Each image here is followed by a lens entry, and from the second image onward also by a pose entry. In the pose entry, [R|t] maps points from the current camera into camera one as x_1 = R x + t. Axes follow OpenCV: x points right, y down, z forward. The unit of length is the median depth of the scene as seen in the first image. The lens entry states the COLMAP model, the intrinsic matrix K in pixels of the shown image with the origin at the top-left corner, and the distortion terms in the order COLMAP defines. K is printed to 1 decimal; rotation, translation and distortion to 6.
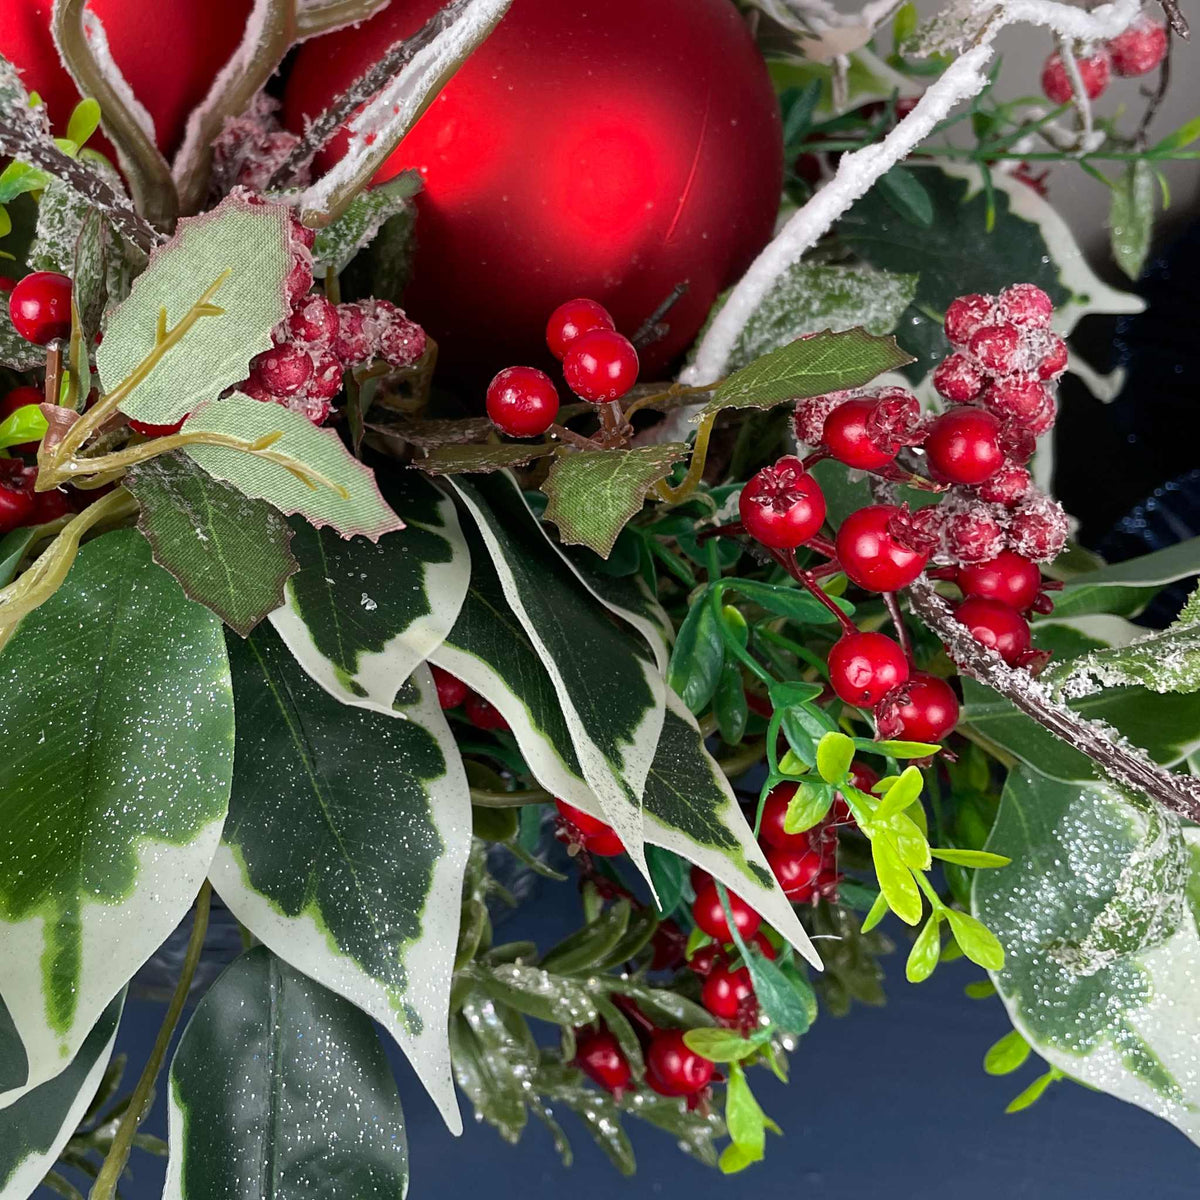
lens RADIAL K [[1608.2, 0, 423.8], [0, 1608.2, 479.1], [0, 0, 1]] dist [0.096361, -0.204373]
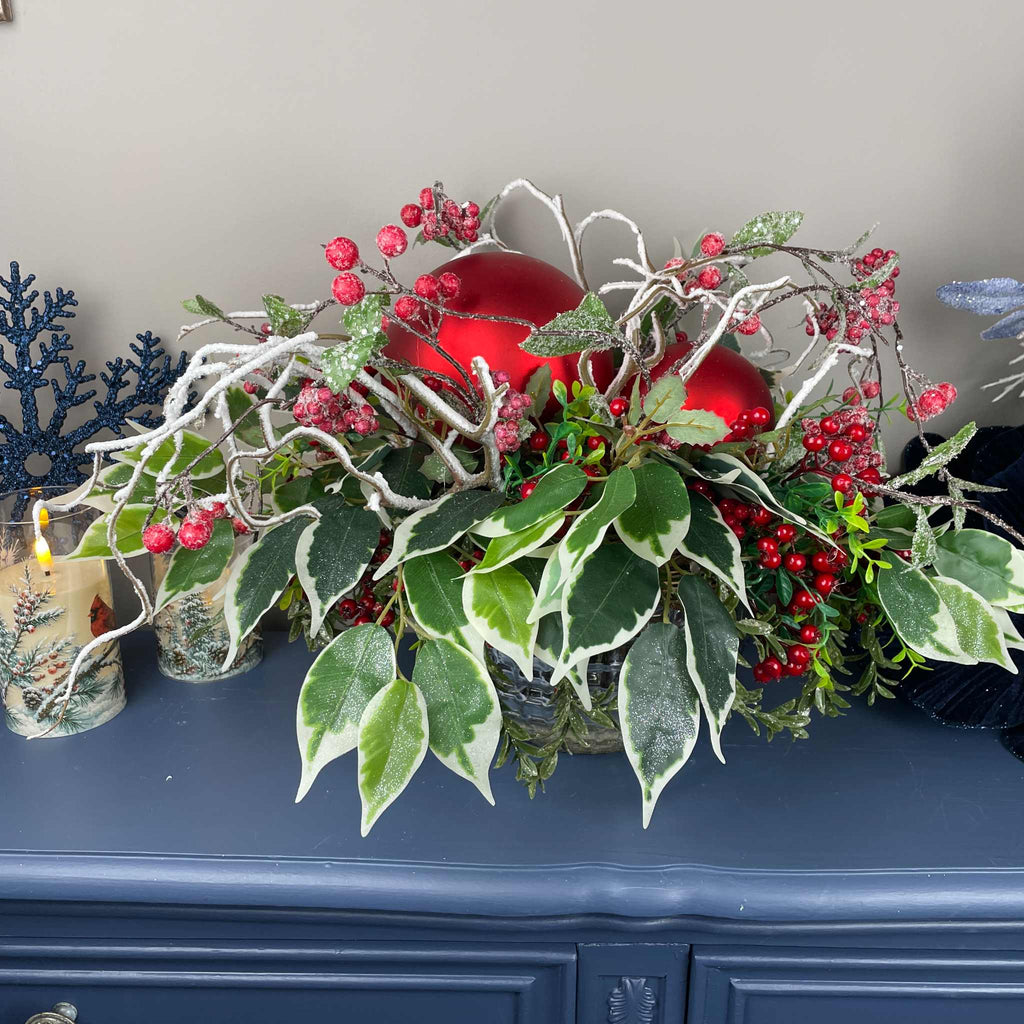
lens RADIAL K [[1034.8, 0, 506.6], [0, 1034.8, 506.0], [0, 0, 1]] dist [0.103105, -0.194139]
pose [[0.994516, -0.053846, 0.089662, -0.688130], [0.081098, 0.938365, -0.335998, 0.869728], [-0.066044, 0.341427, 0.937585, -1.157646]]
